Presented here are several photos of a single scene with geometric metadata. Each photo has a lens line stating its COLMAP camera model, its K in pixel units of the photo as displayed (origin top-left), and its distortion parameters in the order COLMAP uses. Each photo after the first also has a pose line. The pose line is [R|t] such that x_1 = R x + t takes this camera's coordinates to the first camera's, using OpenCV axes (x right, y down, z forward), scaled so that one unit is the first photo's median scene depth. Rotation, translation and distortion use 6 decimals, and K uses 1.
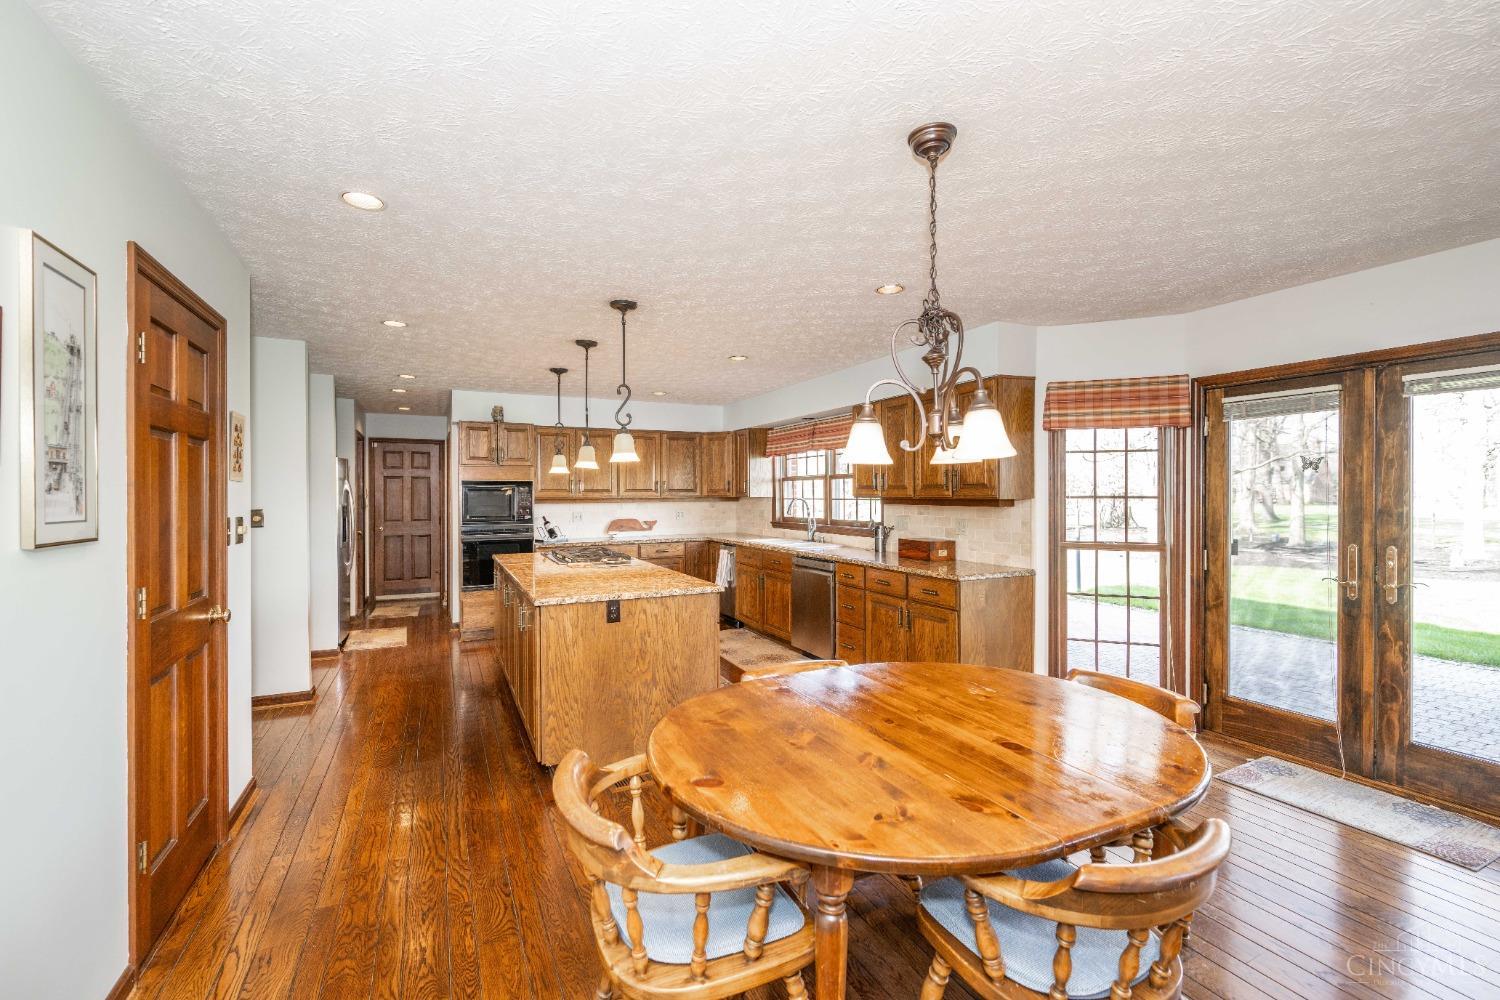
lens RADIAL K [[643.2, 0, 749.5], [0, 643.2, 500.1], [0, 0, 1]] dist [0.000276, 0.000021]
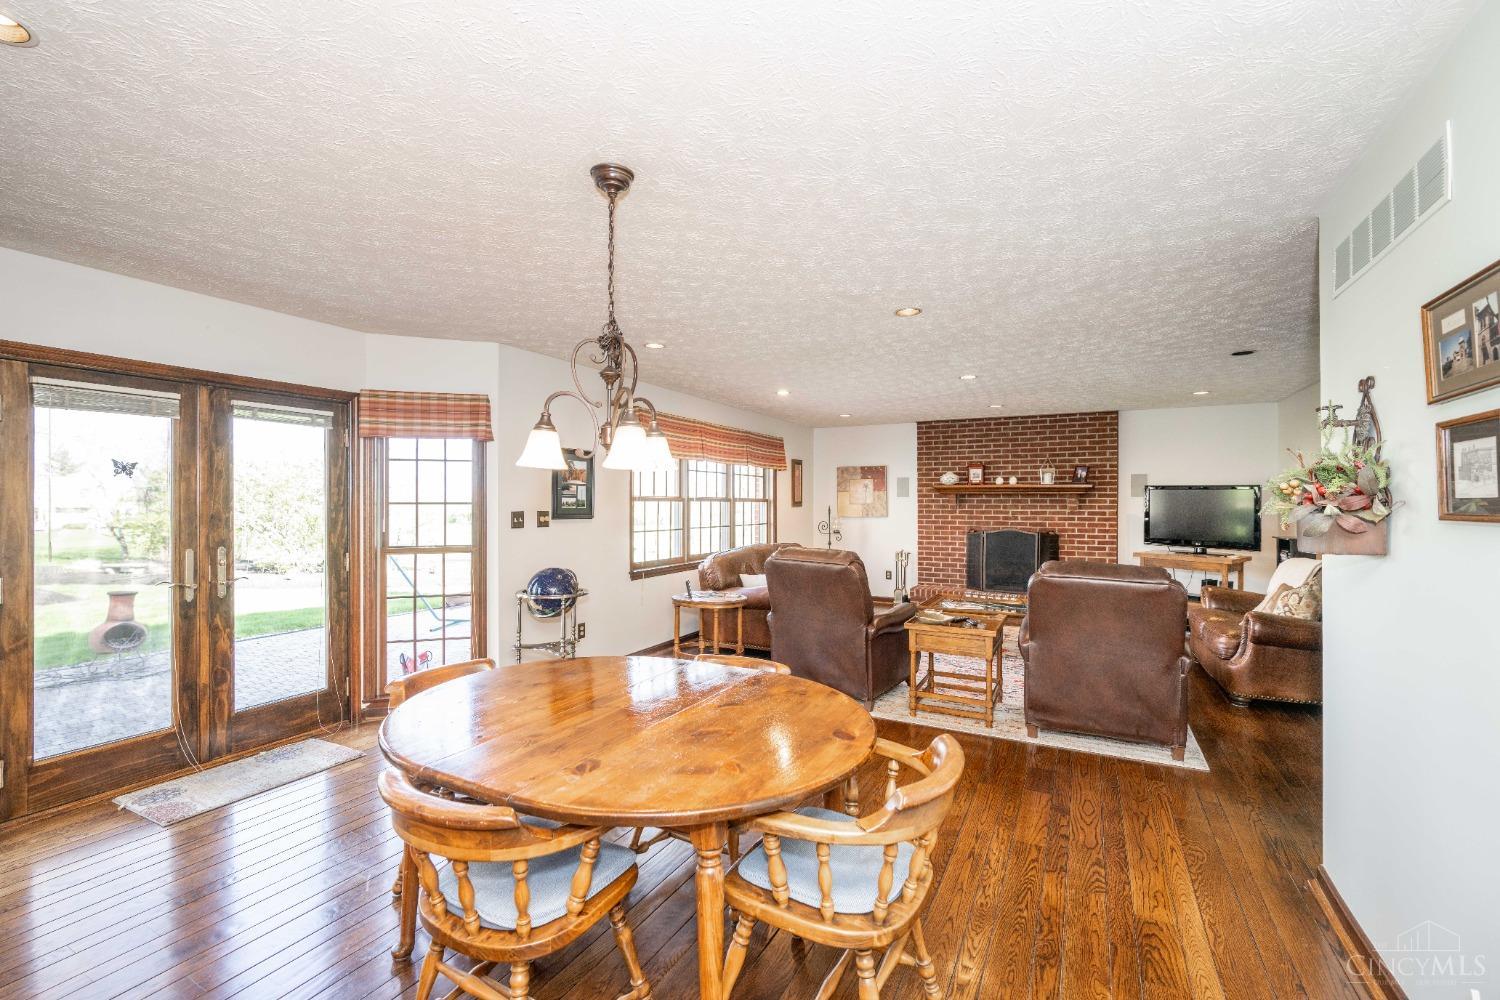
lens RADIAL K [[643.2, 0, 741.4], [0, 643.2, 500.5], [0, 0, 1]] dist [0.000276, 0.000021]
pose [[-0.588002, 0.005714, 0.808840, -0.457661], [0.007107, 0.999973, -0.001898, -0.001777], [-0.808828, 0.004632, -0.588026, 0.916486]]
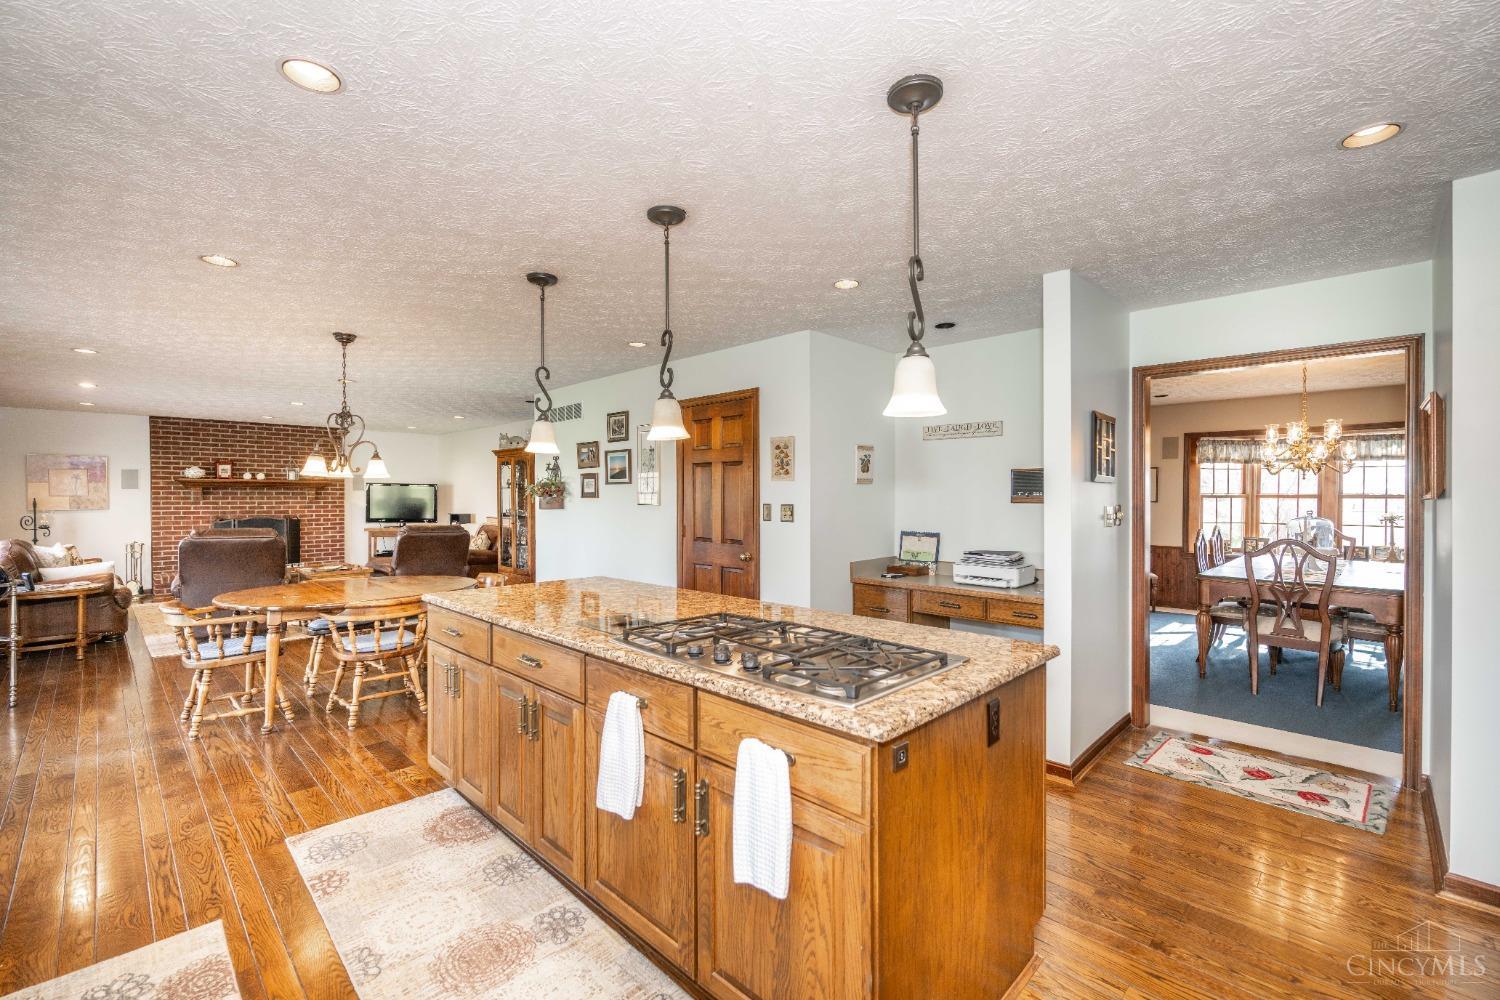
lens RADIAL K [[643.2, 0, 744.3], [0, 643.2, 500.5], [0, 0, 1]] dist [0.000276, 0.000021]
pose [[-0.942861, 0.007737, -0.333096, -0.302217], [0.002347, 0.999860, 0.016580, -0.005060], [0.333178, 0.014851, -0.942747, 1.682987]]
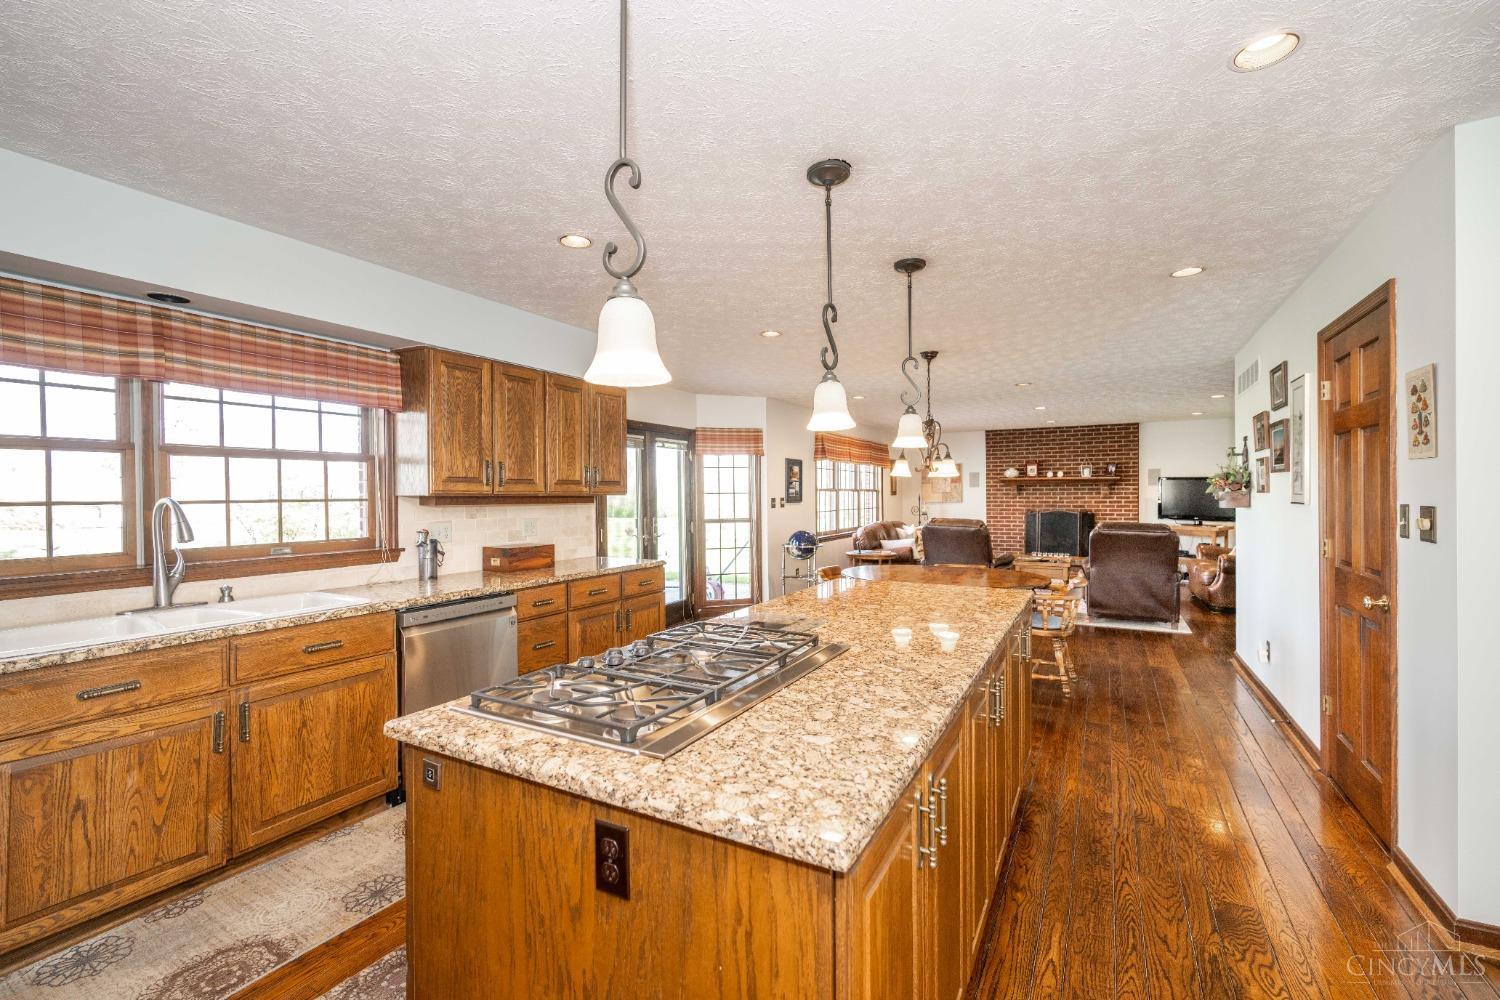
lens RADIAL K [[643.2, 0, 743.1], [0, 643.2, 497.6], [0, 0, 1]] dist [0.000276, 0.000021]
pose [[-0.573933, 0.004555, 0.818889, -0.704335], [0.016234, 0.999851, 0.005816, -0.000757], [-0.818741, 0.016632, -0.573922, 1.505241]]
